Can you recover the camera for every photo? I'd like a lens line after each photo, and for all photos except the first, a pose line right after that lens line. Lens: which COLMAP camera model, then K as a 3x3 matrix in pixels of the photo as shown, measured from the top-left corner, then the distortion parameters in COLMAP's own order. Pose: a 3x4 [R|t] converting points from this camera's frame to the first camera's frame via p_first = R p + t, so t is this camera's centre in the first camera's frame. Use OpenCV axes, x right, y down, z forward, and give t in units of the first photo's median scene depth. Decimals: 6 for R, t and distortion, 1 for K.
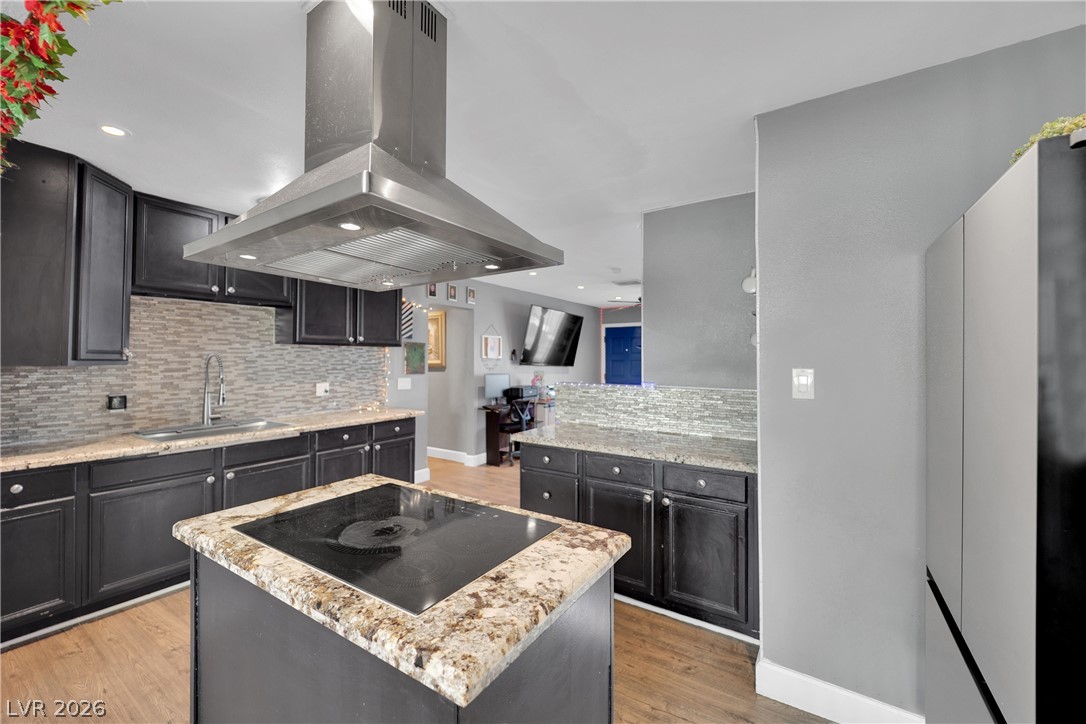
lens RADIAL K [[437.6, 0, 543.2], [0, 437.6, 359.5], [0, 0, 1]] dist [0.007930, -0.006522]
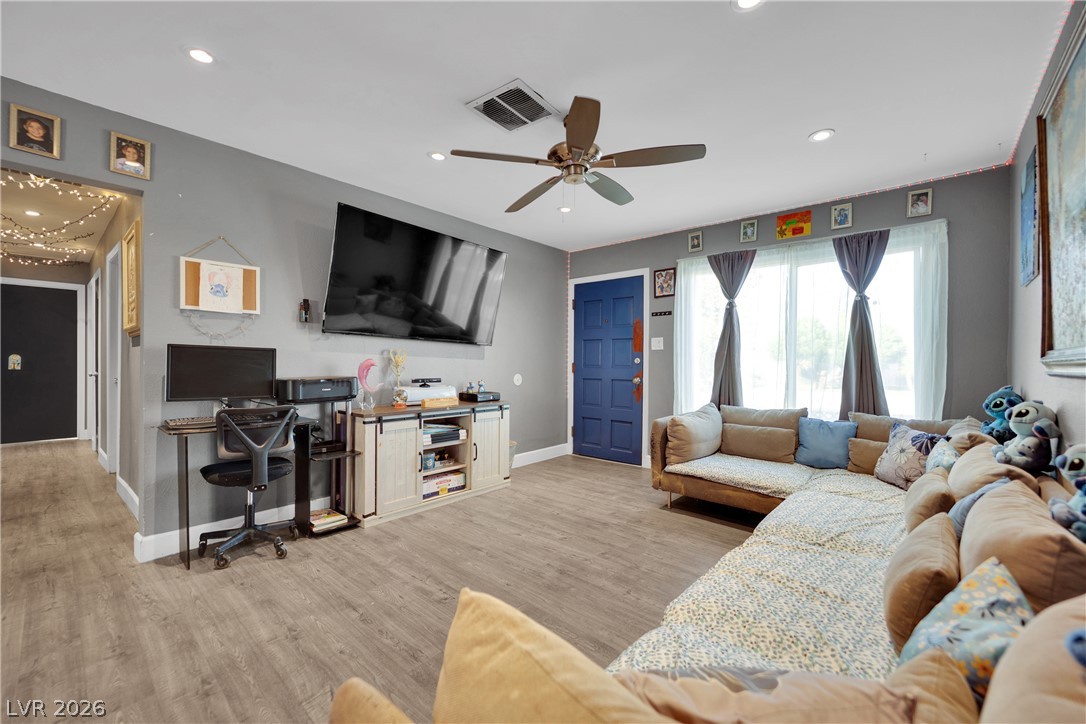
lens RADIAL K [[437.6, 0, 541.3], [0, 437.6, 363.1], [0, 0, 1]] dist [0.007930, -0.006522]
pose [[0.989122, 0.004934, -0.147012, 0.519779], [-0.004855, 0.999988, 0.000898, 0.090053], [0.147015, -0.000175, 0.989134, 1.160764]]
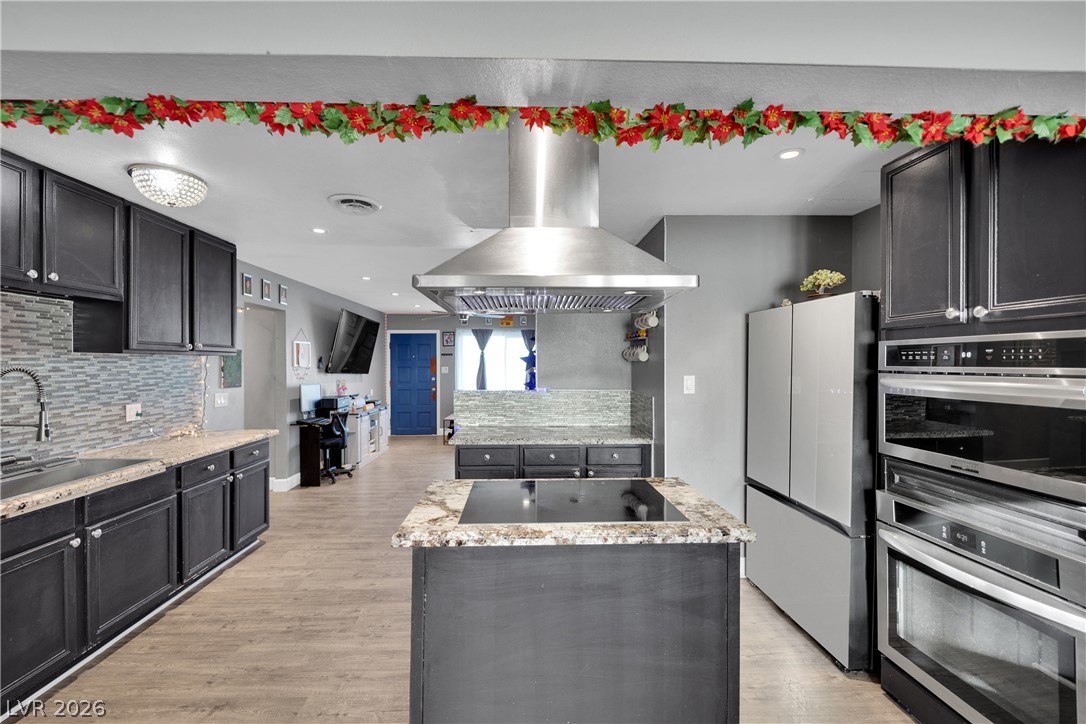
lens RADIAL K [[437.6, 0, 537.0], [0, 437.6, 368.5], [0, 0, 1]] dist [0.007930, -0.006522]
pose [[0.816565, -0.010321, 0.577161, -0.471782], [0.005055, 0.999930, 0.010730, -0.014571], [-0.577231, -0.005845, 0.816560, -0.022331]]
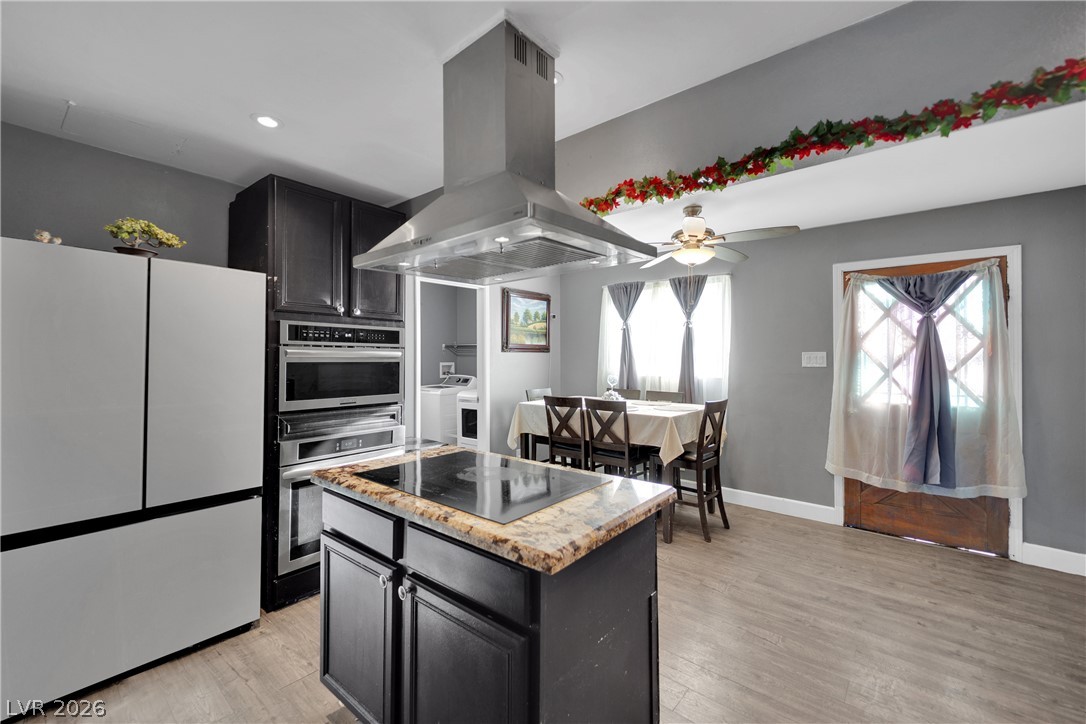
lens RADIAL K [[452.9, 0, 537.3], [0, 452.9, 351.1], [0, 0, 1]] dist [-0.007807, -0.002252]
pose [[-0.991403, -0.004211, 0.130776, -0.259485], [-0.005770, 0.999917, -0.011545, 0.015638], [-0.130716, -0.012201, -0.991345, 0.894443]]
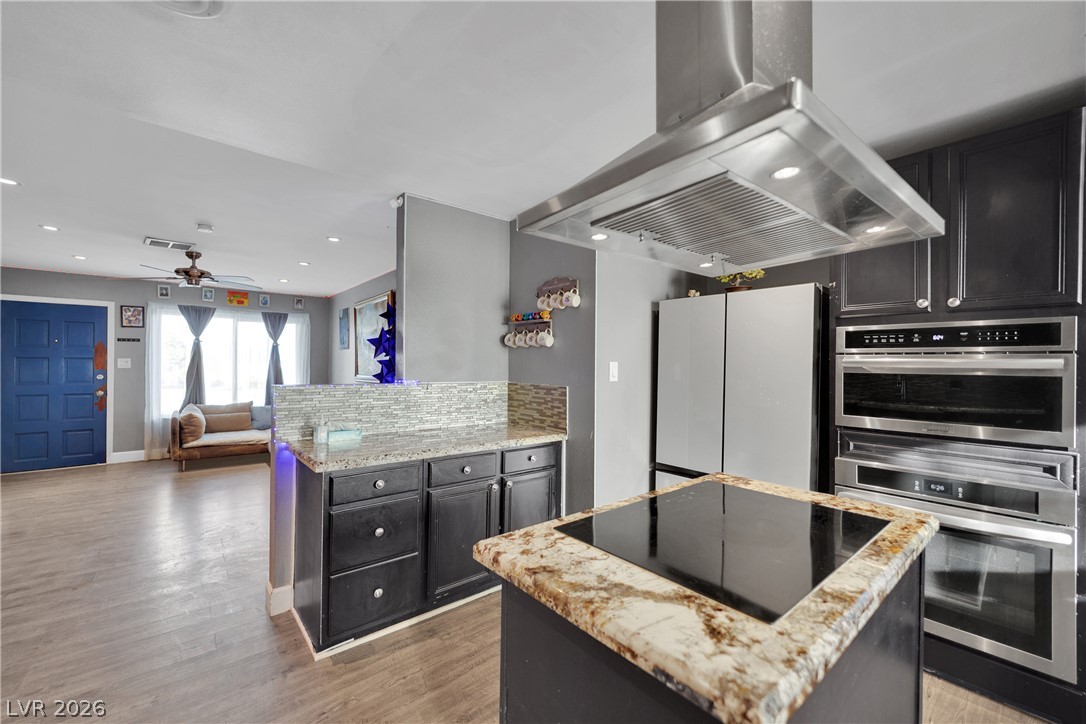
lens RADIAL K [[437.6, 0, 538.8], [0, 437.6, 361.3], [0, 0, 1]] dist [0.007930, -0.006522]
pose [[0.302490, 0.004527, 0.953142, -0.532817], [-0.004984, 0.999983, -0.003168, 0.015124], [-0.953140, -0.003792, 0.302507, 0.438315]]
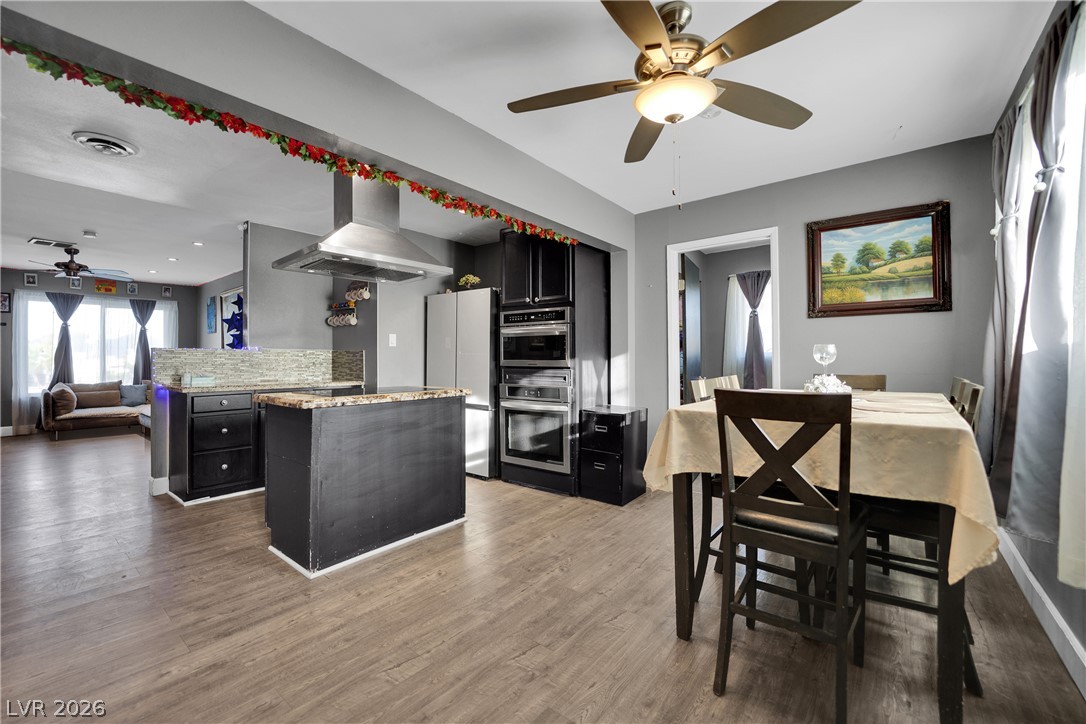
lens RADIAL K [[437.6, 0, 518.2], [0, 437.6, 357.7], [0, 0, 1]] dist [0.007930, -0.006522]
pose [[0.130781, -0.005963, 0.991393, -0.981053], [0.002204, 0.999981, 0.005724, 0.080102], [-0.991409, 0.001437, 0.130792, -0.016535]]
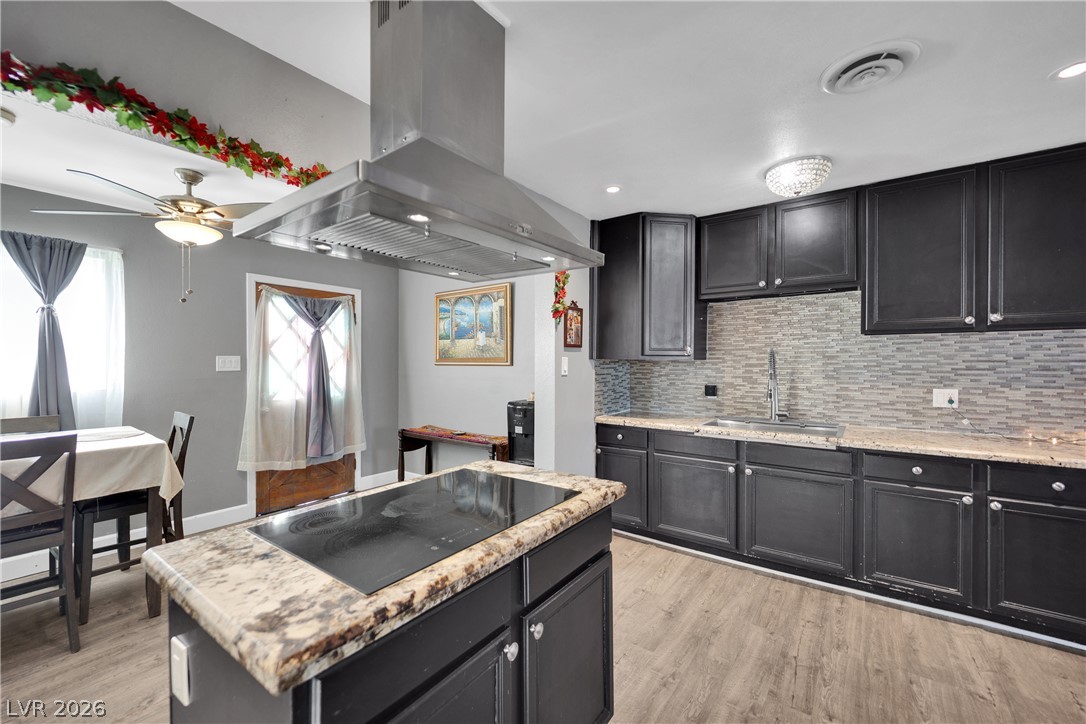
lens RADIAL K [[437.6, 0, 538.6], [0, 437.6, 365.0], [0, 0, 1]] dist [0.007930, -0.006522]
pose [[-0.050300, 0.003271, -0.998729, 0.264023], [-0.000297, 0.999995, 0.003290, 0.019278], [0.998734, 0.000462, -0.050299, 0.512916]]
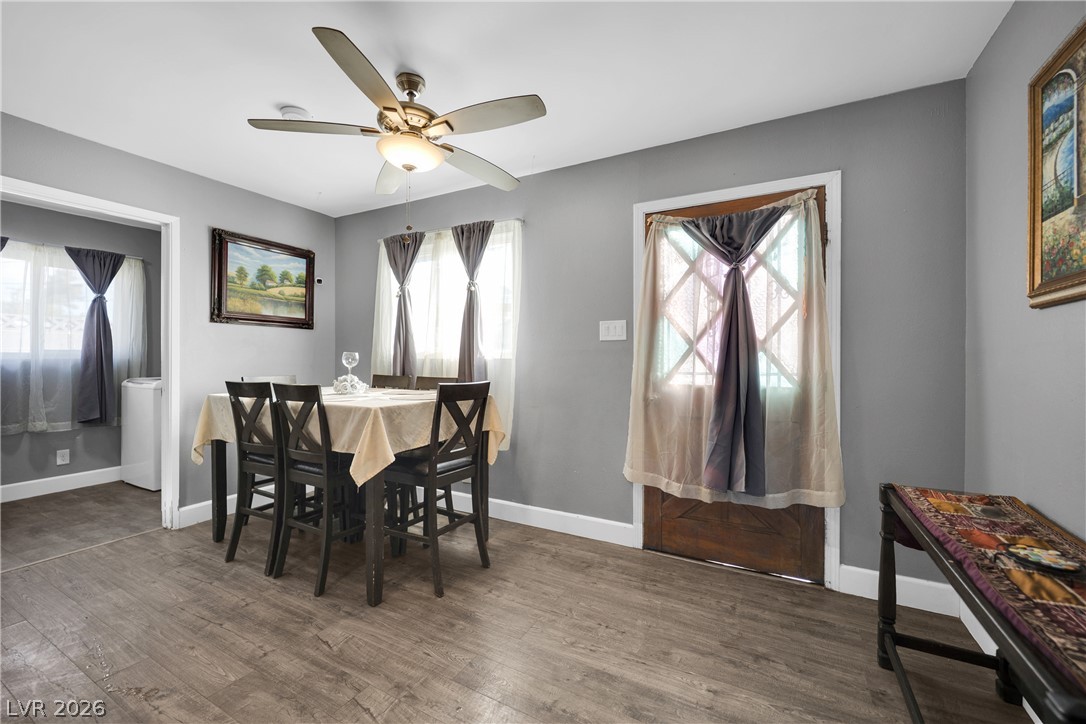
lens RADIAL K [[437.6, 0, 552.4], [0, 437.6, 358.8], [0, 0, 1]] dist [0.007930, -0.006522]
pose [[-0.996051, -0.011049, -0.088096, -0.615255], [-0.010379, 0.999914, -0.008053, 0.081607], [0.088178, -0.007107, -0.996079, 0.499048]]
